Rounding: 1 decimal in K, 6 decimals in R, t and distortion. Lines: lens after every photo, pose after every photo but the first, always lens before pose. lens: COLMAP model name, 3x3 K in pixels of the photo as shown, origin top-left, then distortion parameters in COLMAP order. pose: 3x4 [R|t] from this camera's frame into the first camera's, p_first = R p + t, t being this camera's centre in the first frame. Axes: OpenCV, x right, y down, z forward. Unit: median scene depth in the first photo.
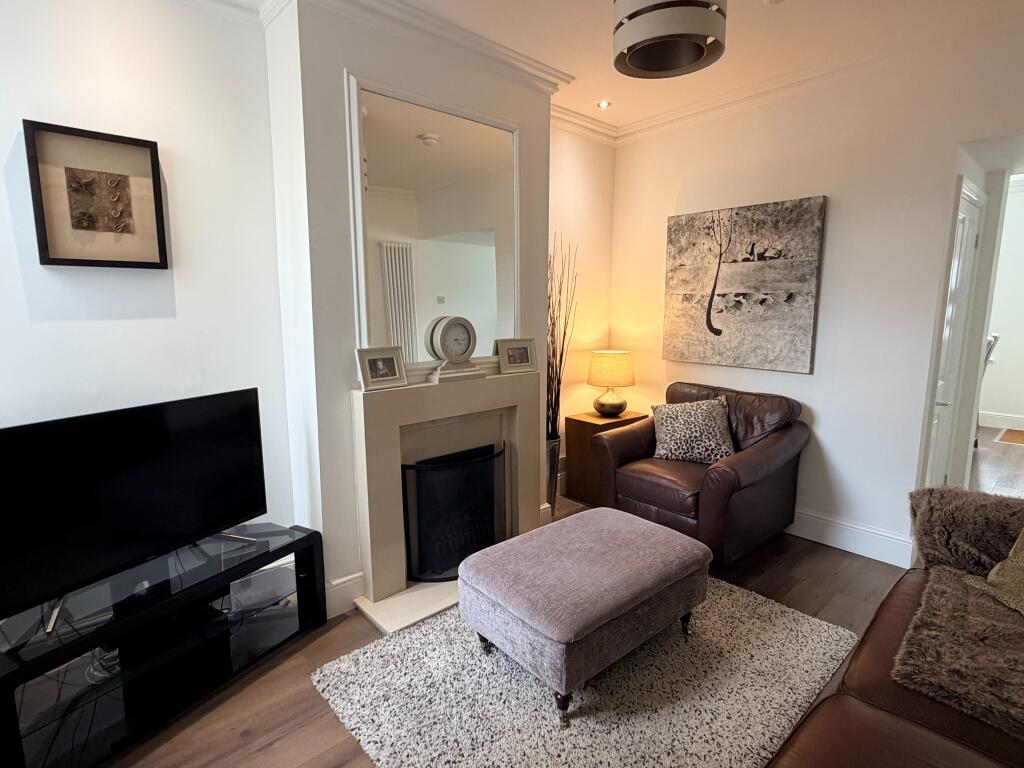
lens RADIAL K [[531.1, 0, 512.0], [0, 531.1, 384.0], [0, 0, 1]] dist [0.001821, 0.000265]
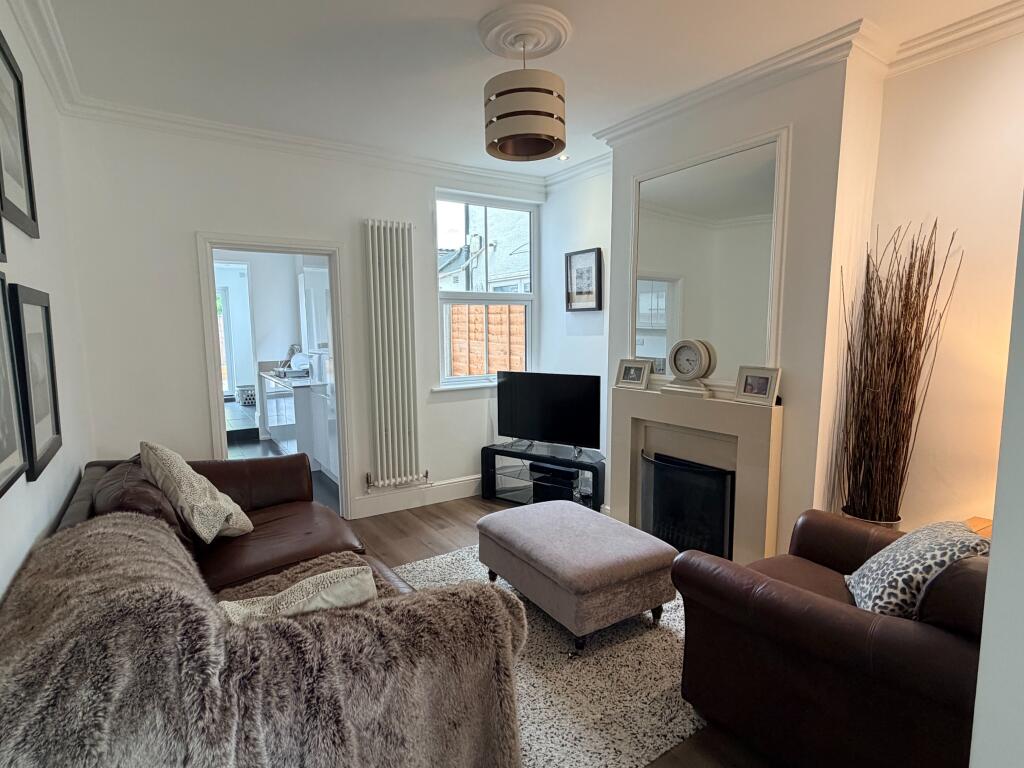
lens RADIAL K [[531.1, 0, 512.0], [0, 531.1, 384.0], [0, 0, 1]] dist [0.001821, 0.000265]
pose [[-0.134600, 0.108824, -0.984906, 1.209520], [-0.141103, 0.981717, 0.127755, -0.141261], [0.980802, 0.156169, -0.116784, 0.874985]]
